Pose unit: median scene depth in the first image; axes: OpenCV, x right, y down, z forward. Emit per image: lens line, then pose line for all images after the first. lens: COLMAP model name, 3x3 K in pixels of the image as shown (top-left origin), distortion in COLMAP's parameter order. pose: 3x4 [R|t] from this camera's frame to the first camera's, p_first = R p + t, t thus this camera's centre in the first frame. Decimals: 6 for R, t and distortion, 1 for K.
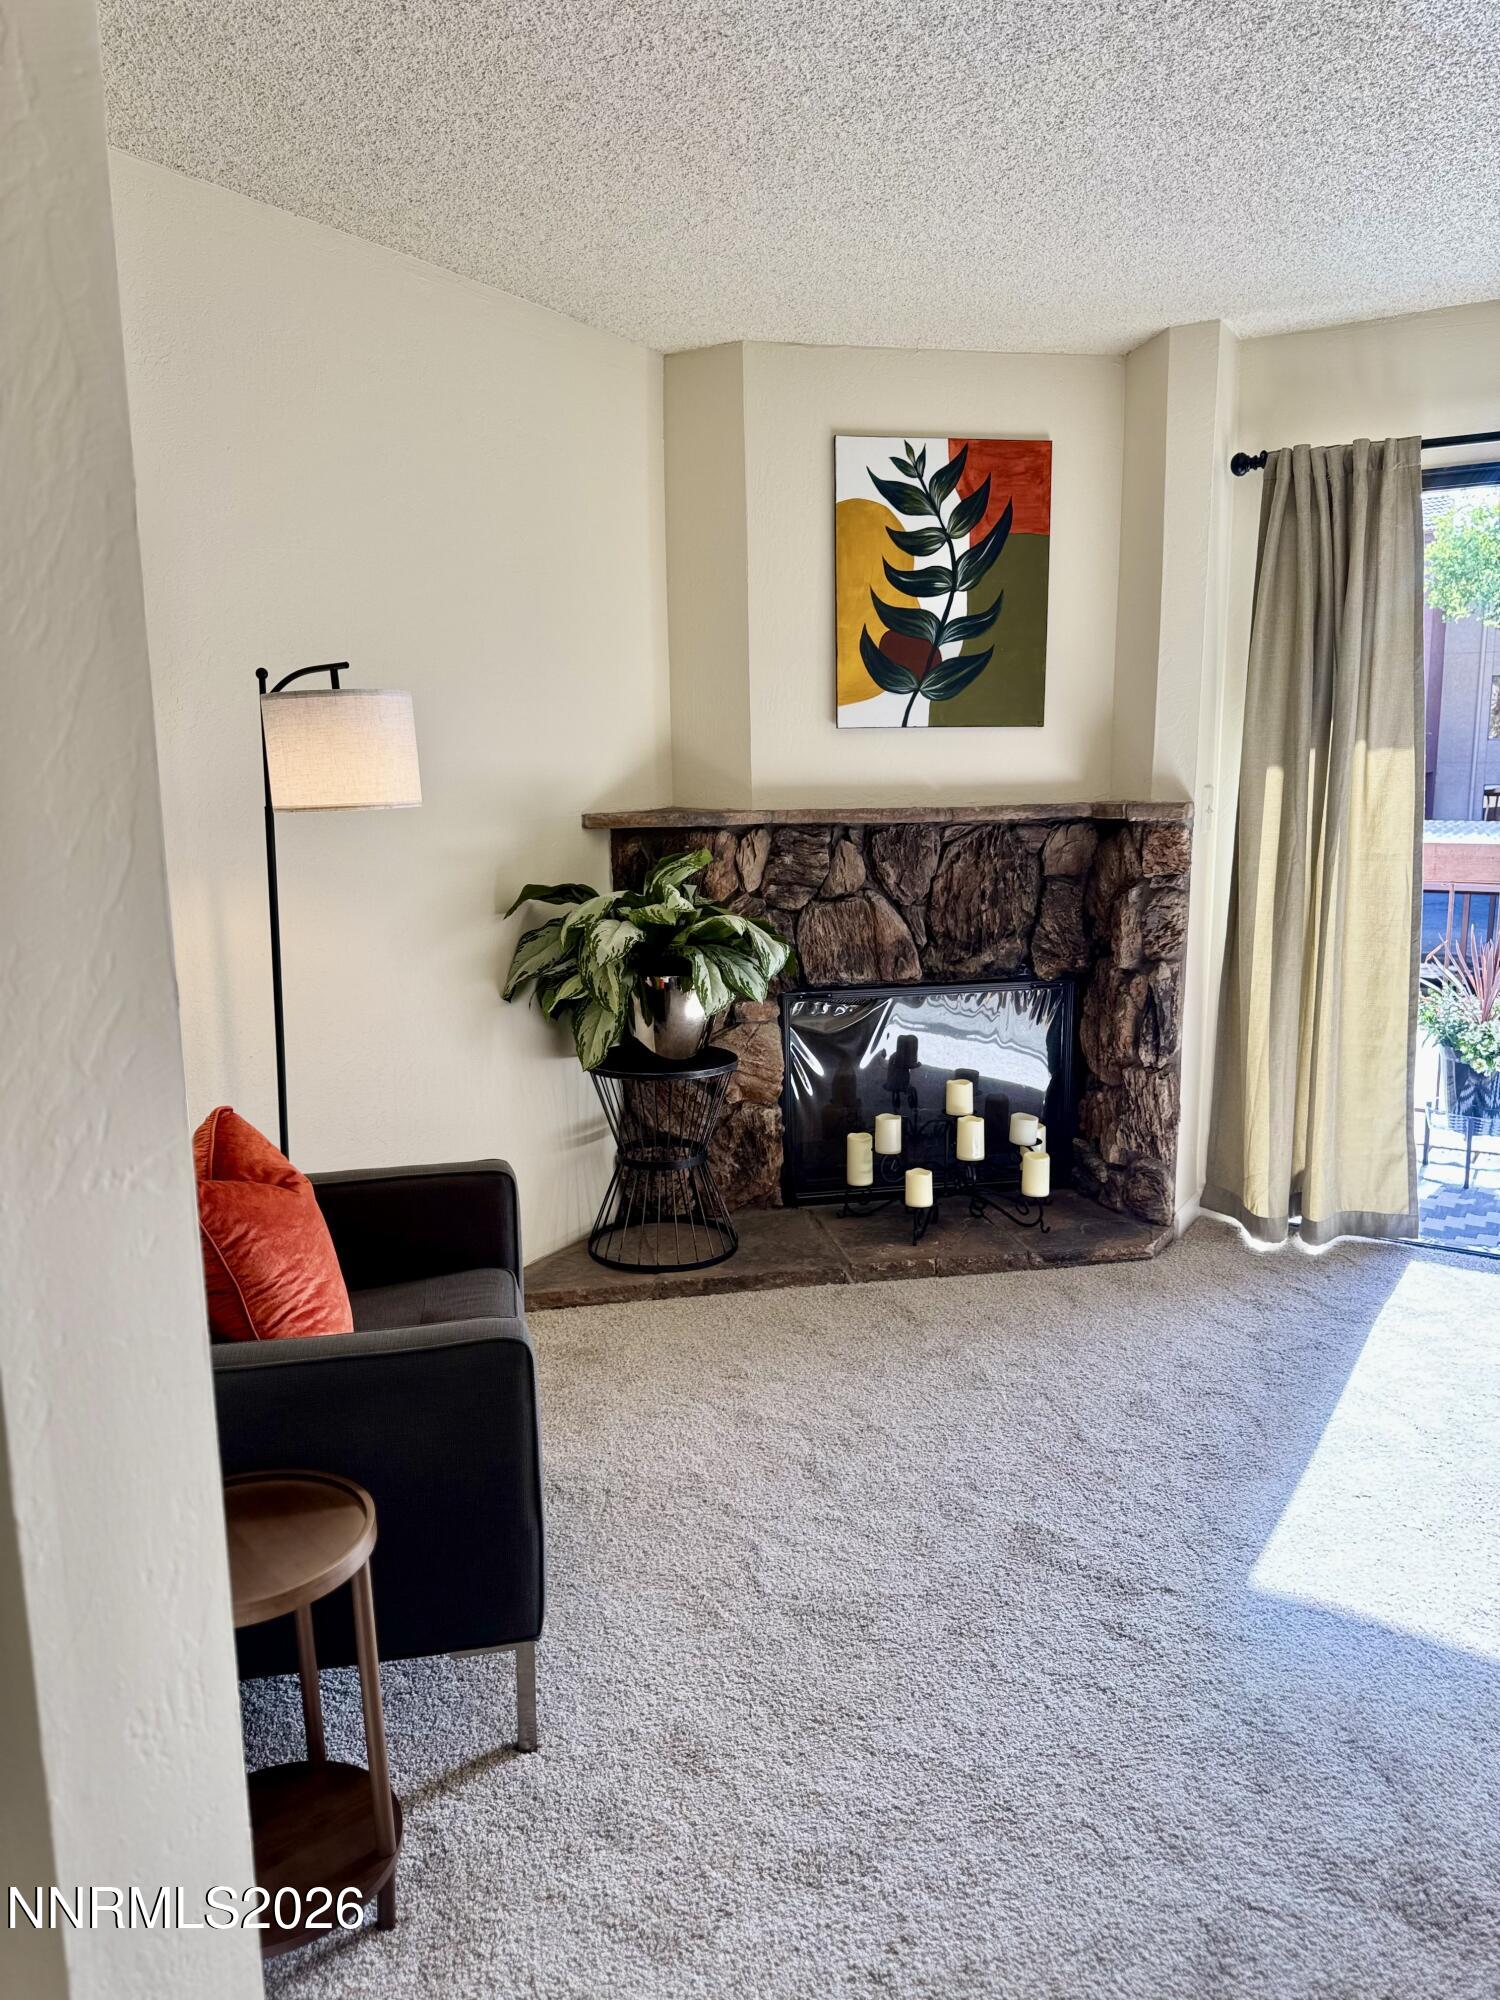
lens RADIAL K [[1386.8, 0, 773.4], [0, 1386.8, 1001.5], [0, 0, 1]] dist [0.192416, -0.381242]
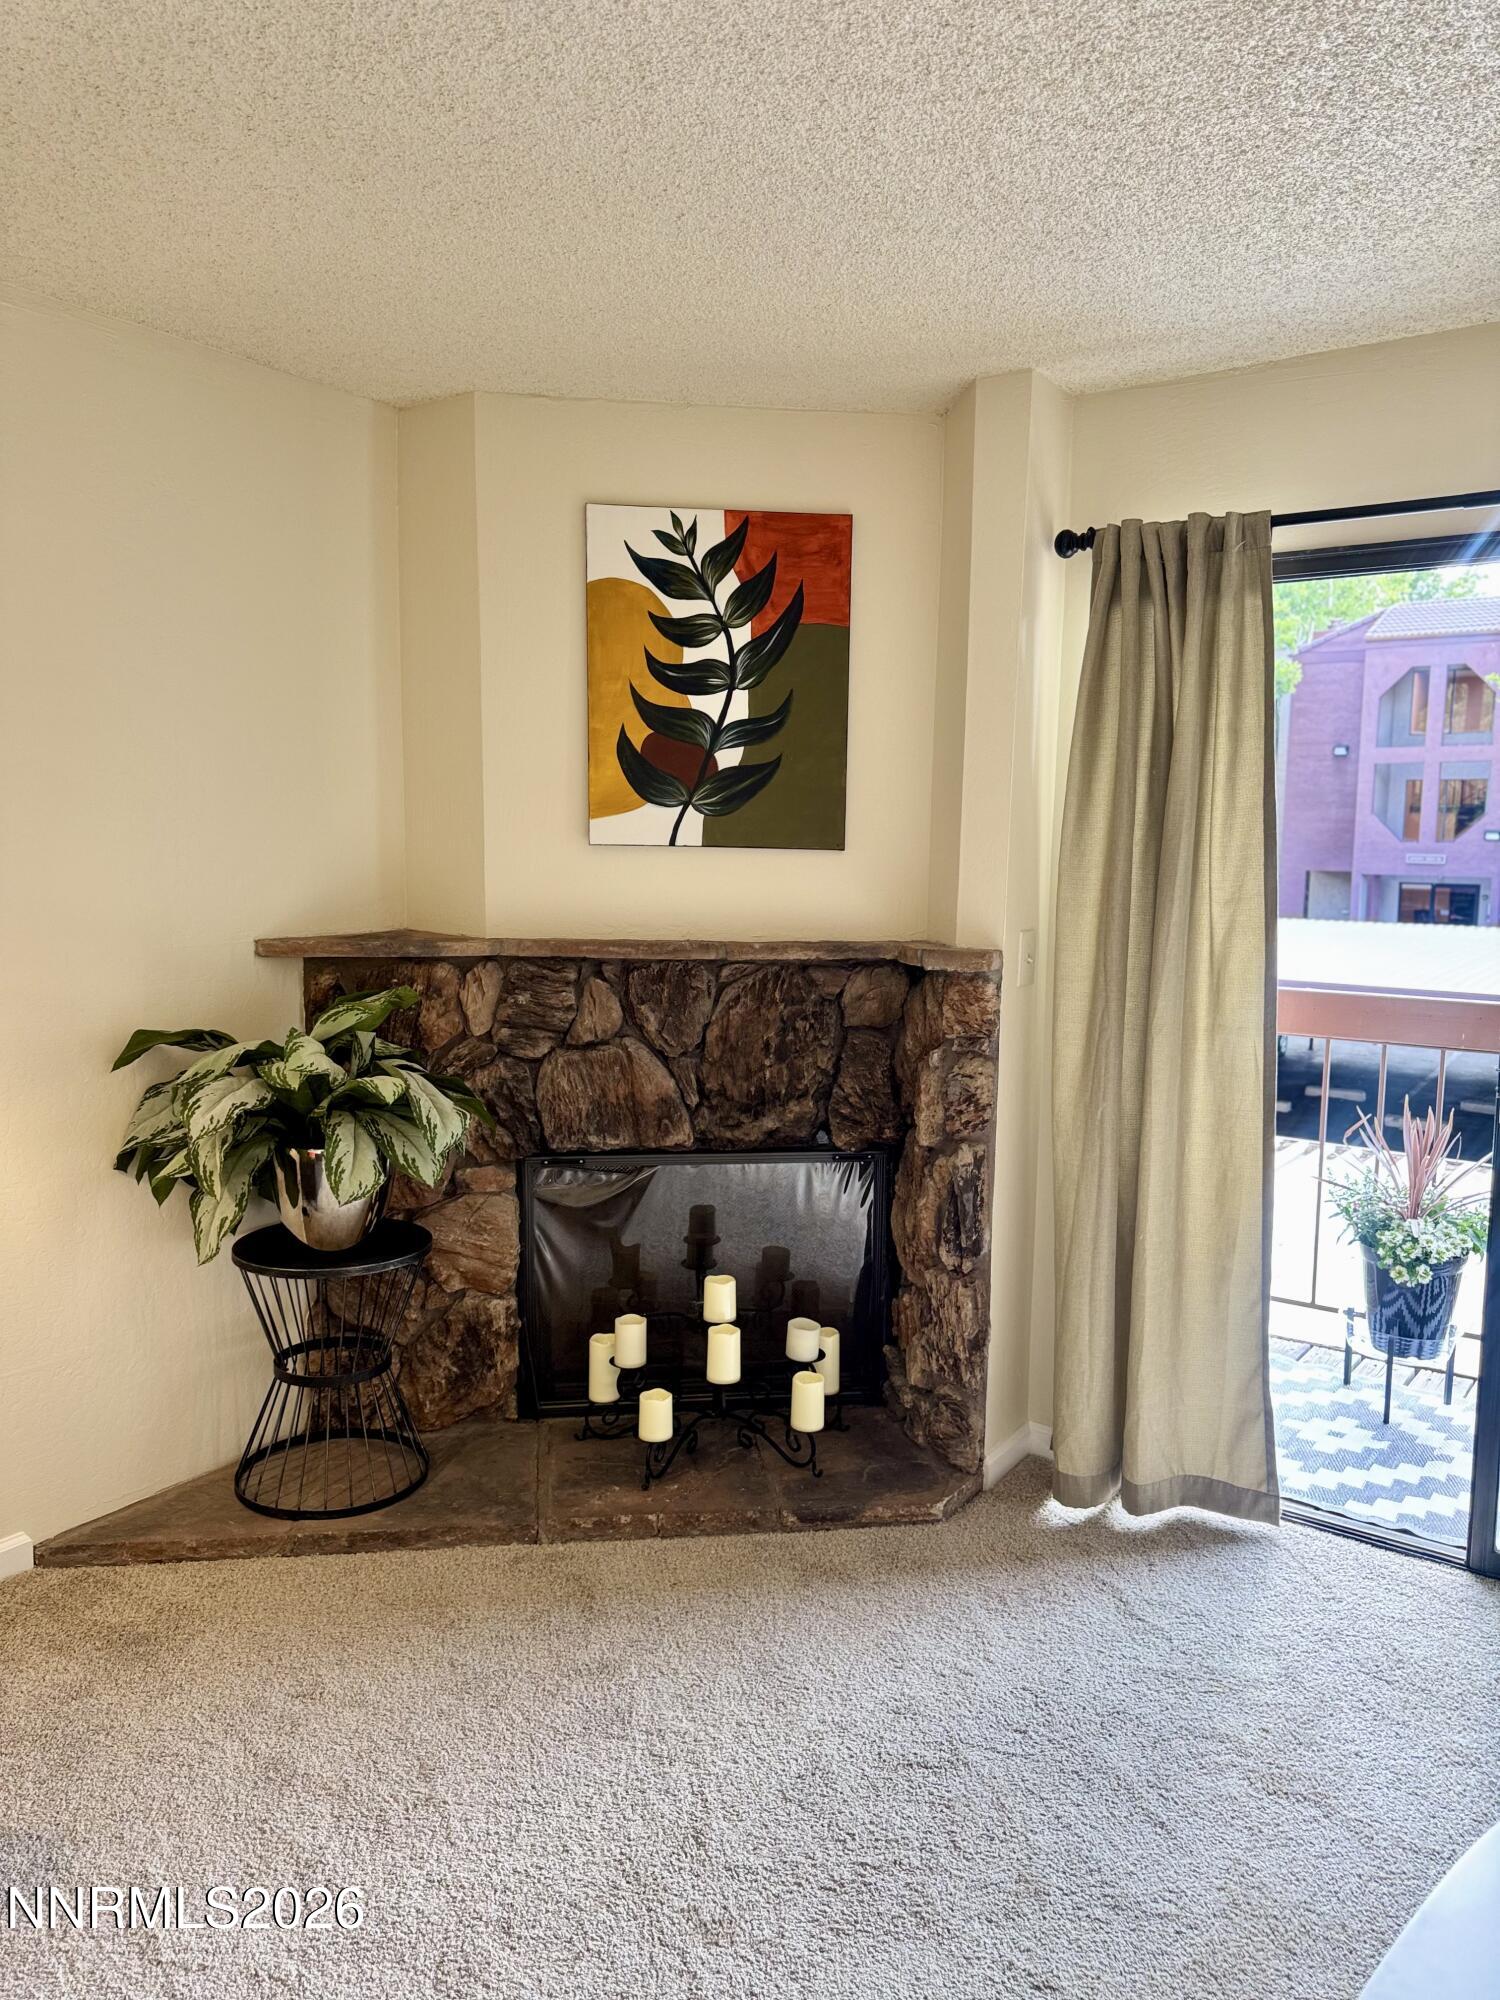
lens RADIAL K [[1402.8, 0, 750.0], [0, 1402.8, 1000.0], [0, 0, 1]] dist [0.210607, -0.415208]
pose [[0.997539, 0.034046, -0.061294, 0.196990], [-0.037590, 0.997630, -0.057633, -0.057901], [0.059186, 0.059796, 0.996454, 0.169692]]
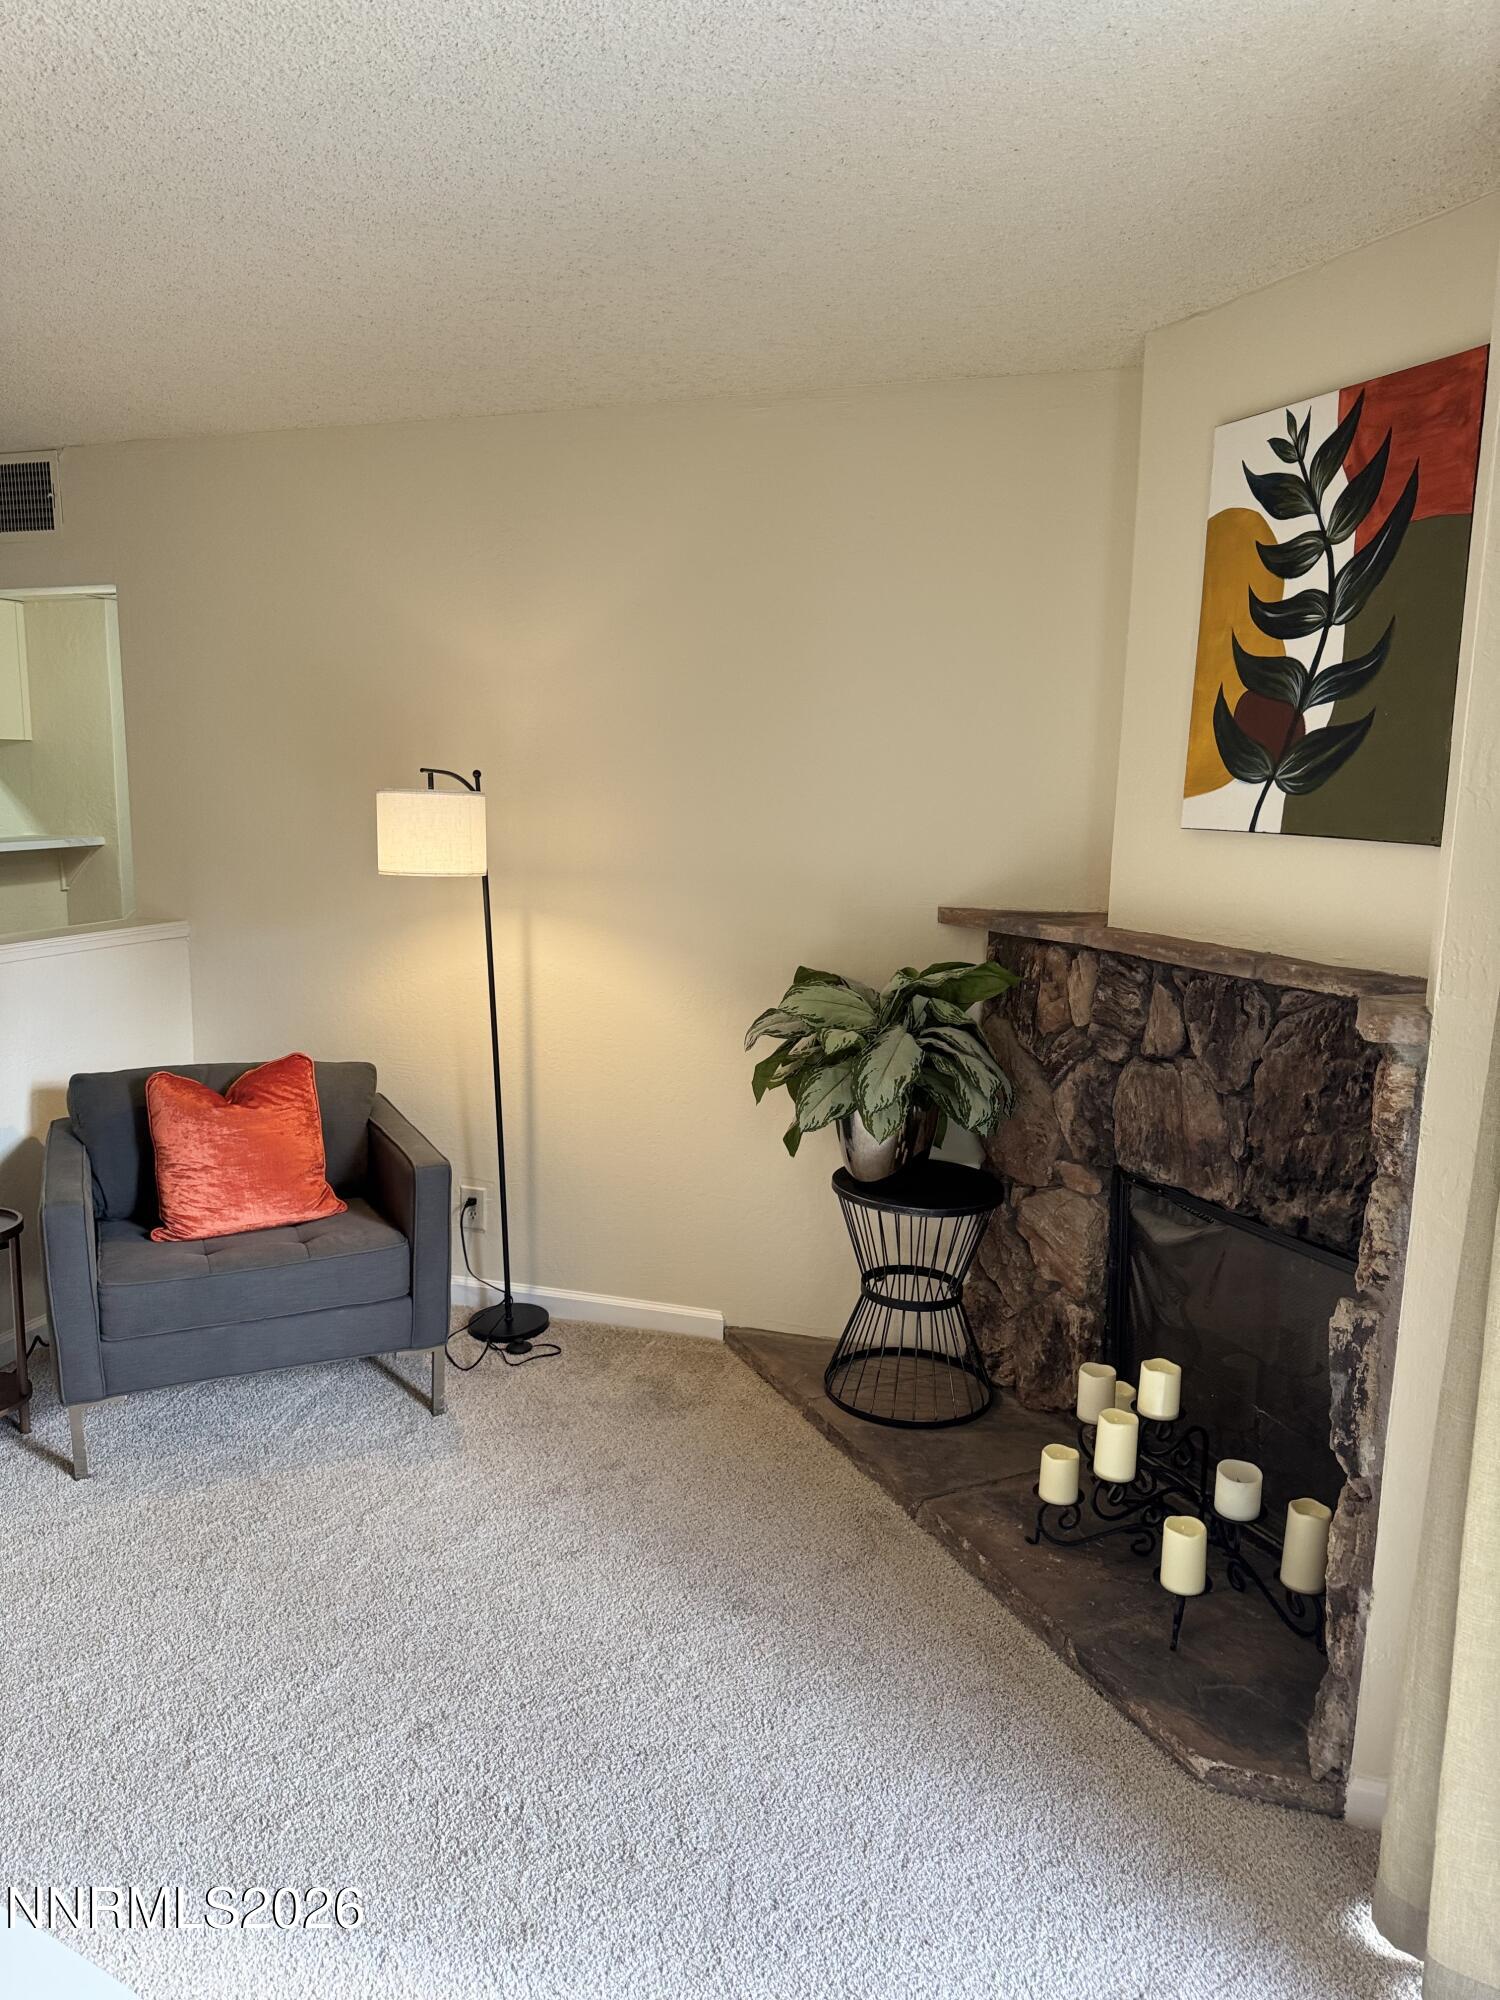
lens RADIAL K [[1403.5, 0, 747.0], [0, 1403.5, 1010.3], [0, 0, 1]] dist [0.060639, -0.081145]
pose [[0.235006, 0.177506, -0.955648, 0.703159], [-0.192178, 0.972260, 0.133333, -0.158843], [0.952806, 0.152321, 0.262600, 0.612675]]
